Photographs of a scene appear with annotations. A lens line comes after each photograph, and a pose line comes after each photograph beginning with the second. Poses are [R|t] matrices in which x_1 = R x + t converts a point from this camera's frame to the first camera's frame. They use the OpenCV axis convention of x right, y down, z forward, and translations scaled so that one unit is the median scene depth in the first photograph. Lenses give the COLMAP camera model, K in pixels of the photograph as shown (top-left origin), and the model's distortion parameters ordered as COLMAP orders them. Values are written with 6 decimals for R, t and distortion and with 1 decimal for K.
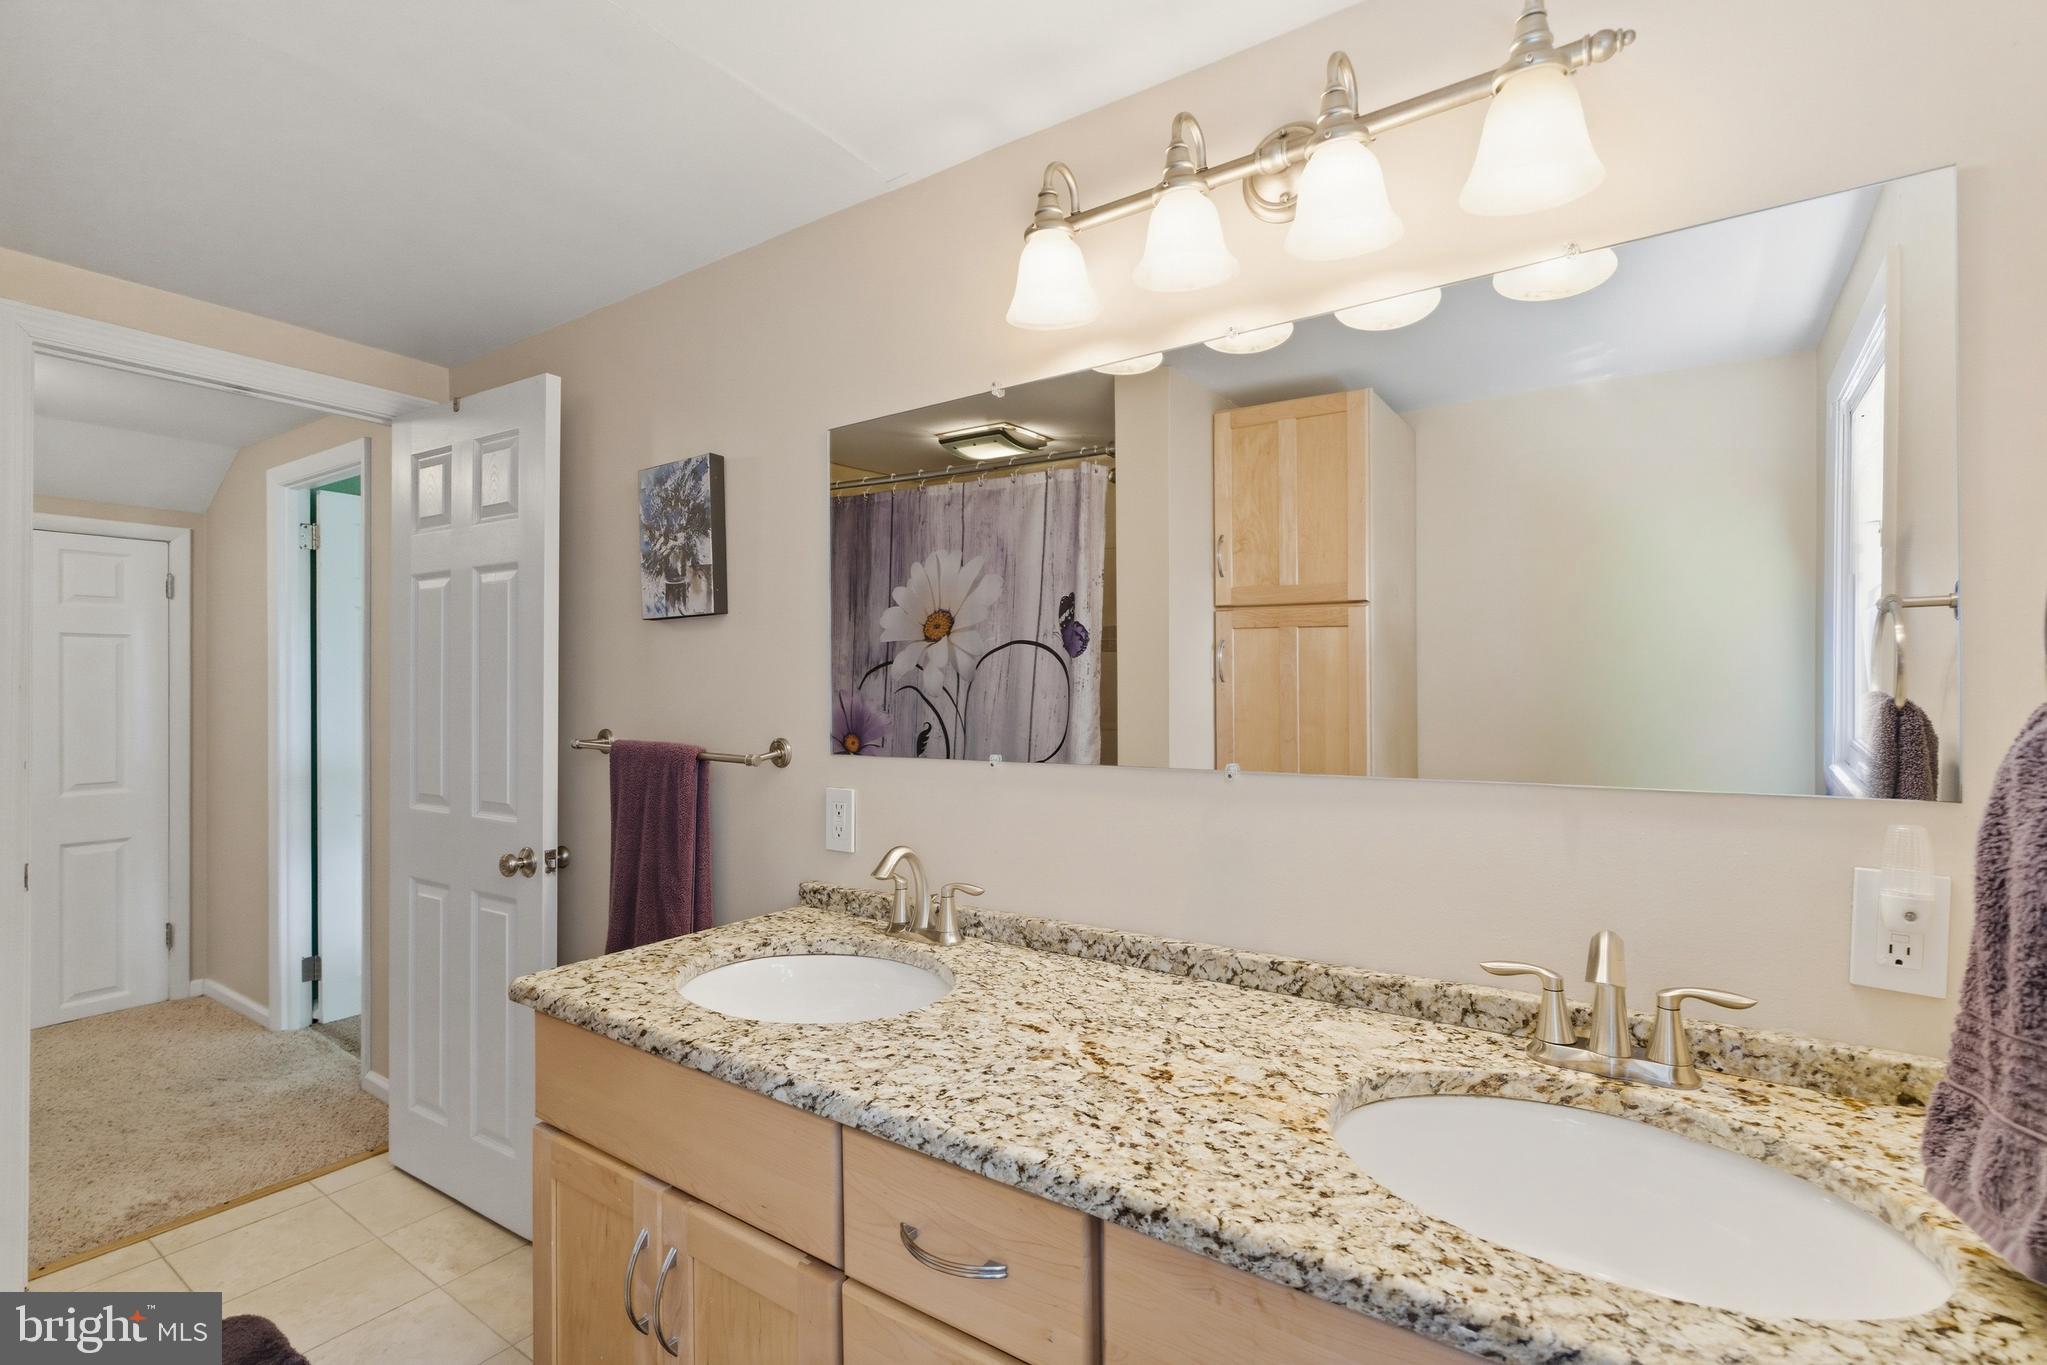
lens RADIAL K [[940.2, 0, 1024.8], [0, 940.2, 687.5], [0, 0, 1]] dist [-0.000145, 0.002276]
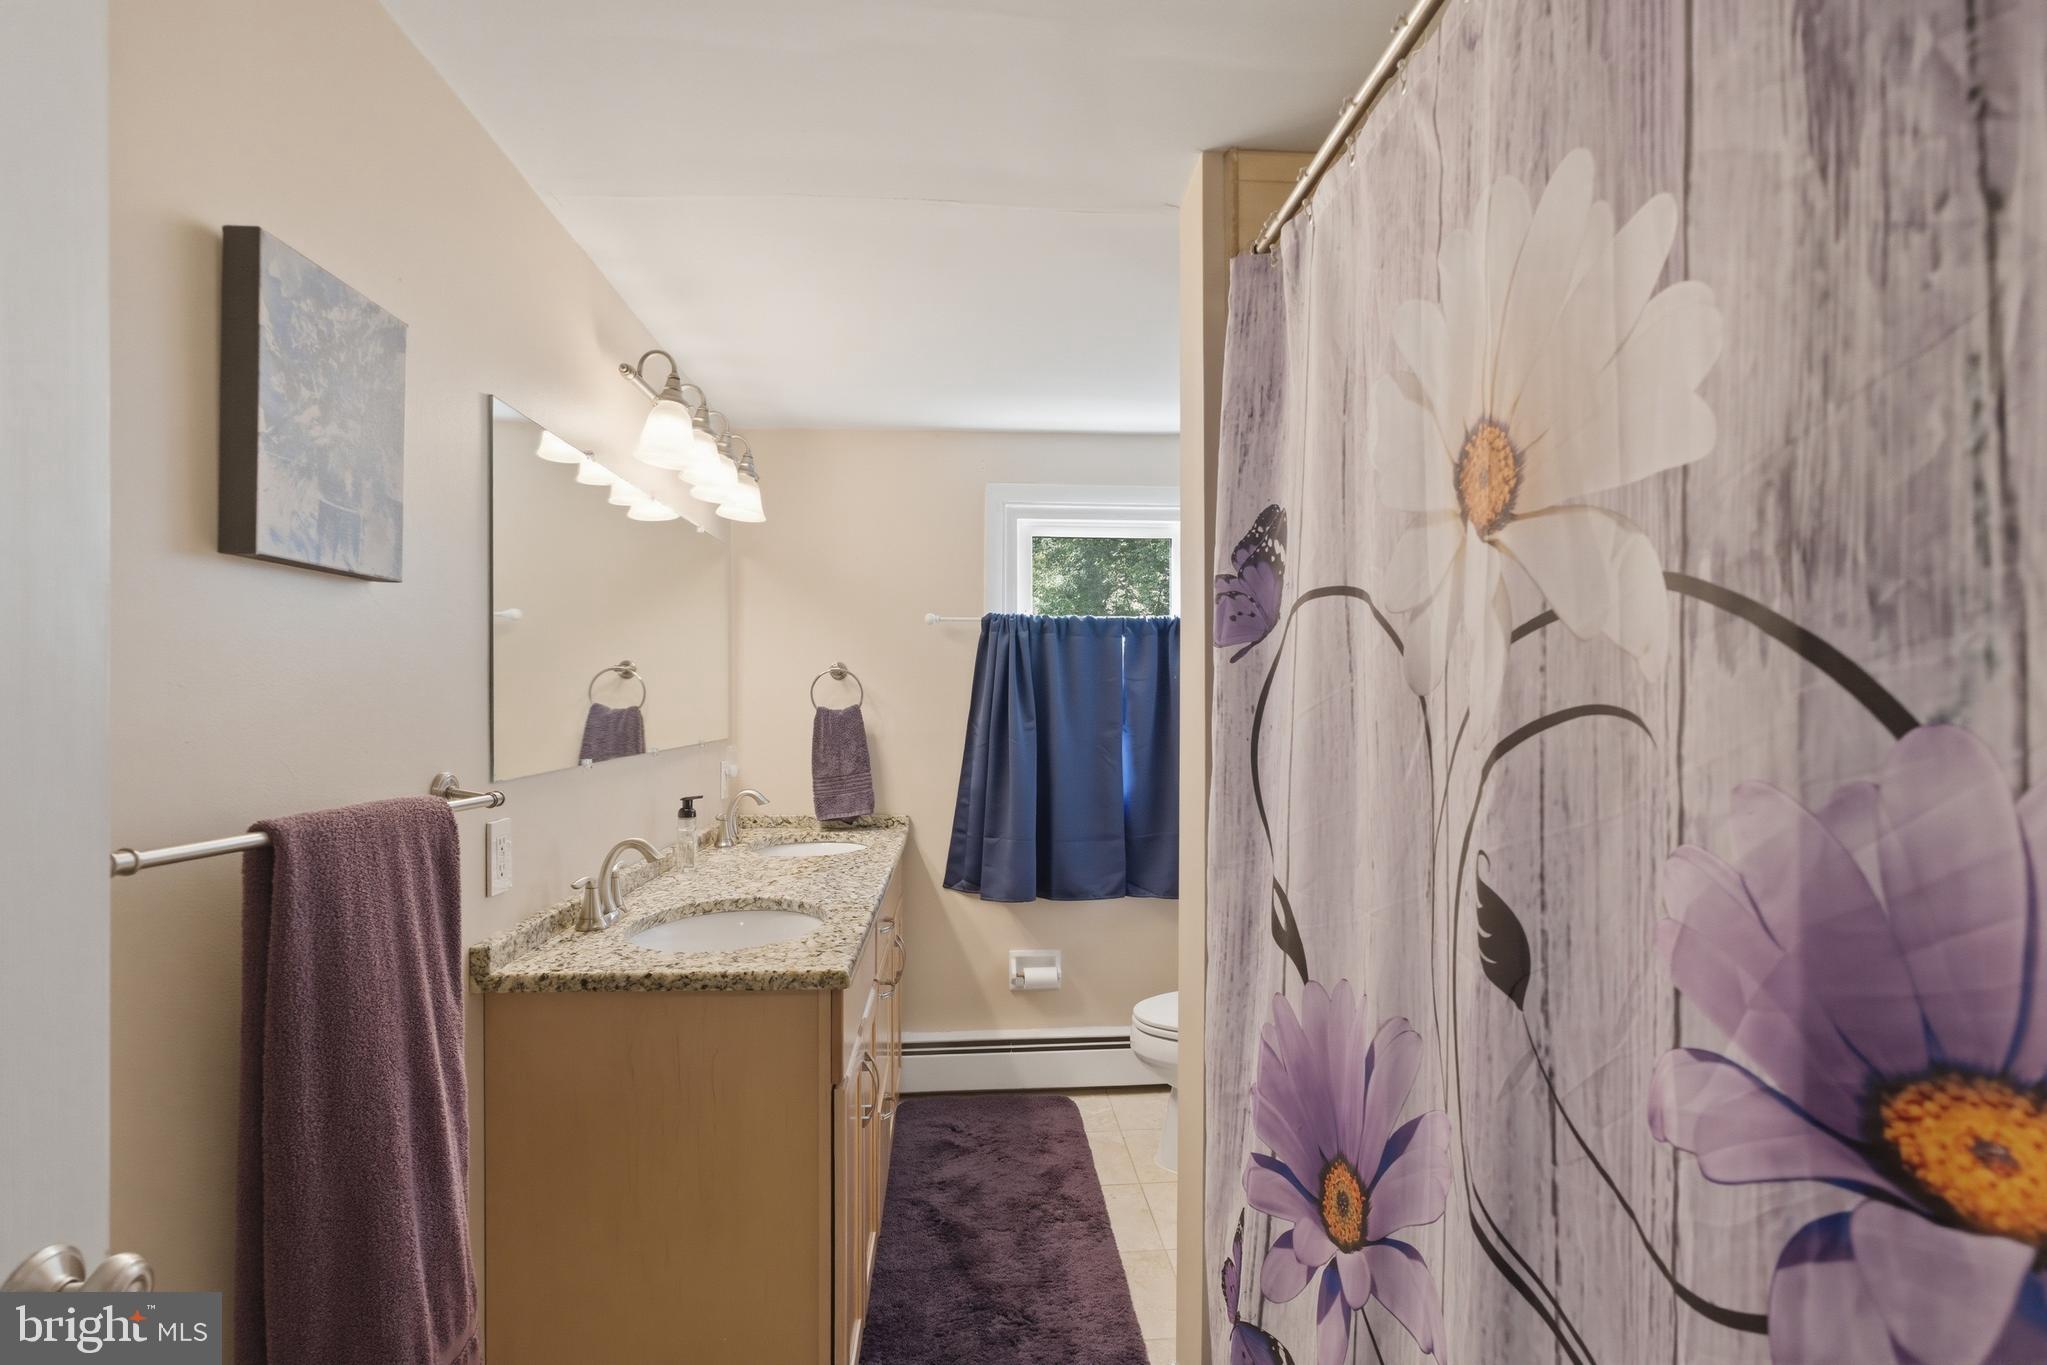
lens RADIAL K [[940.2, 0, 1025.1], [0, 940.2, 694.8], [0, 0, 1]] dist [-0.000145, 0.002276]
pose [[-0.627306, 0.006758, 0.778743, -1.038557], [-0.002310, 0.999942, -0.010538, 0.000176], [-0.778769, -0.008410, -0.627254, 1.037109]]
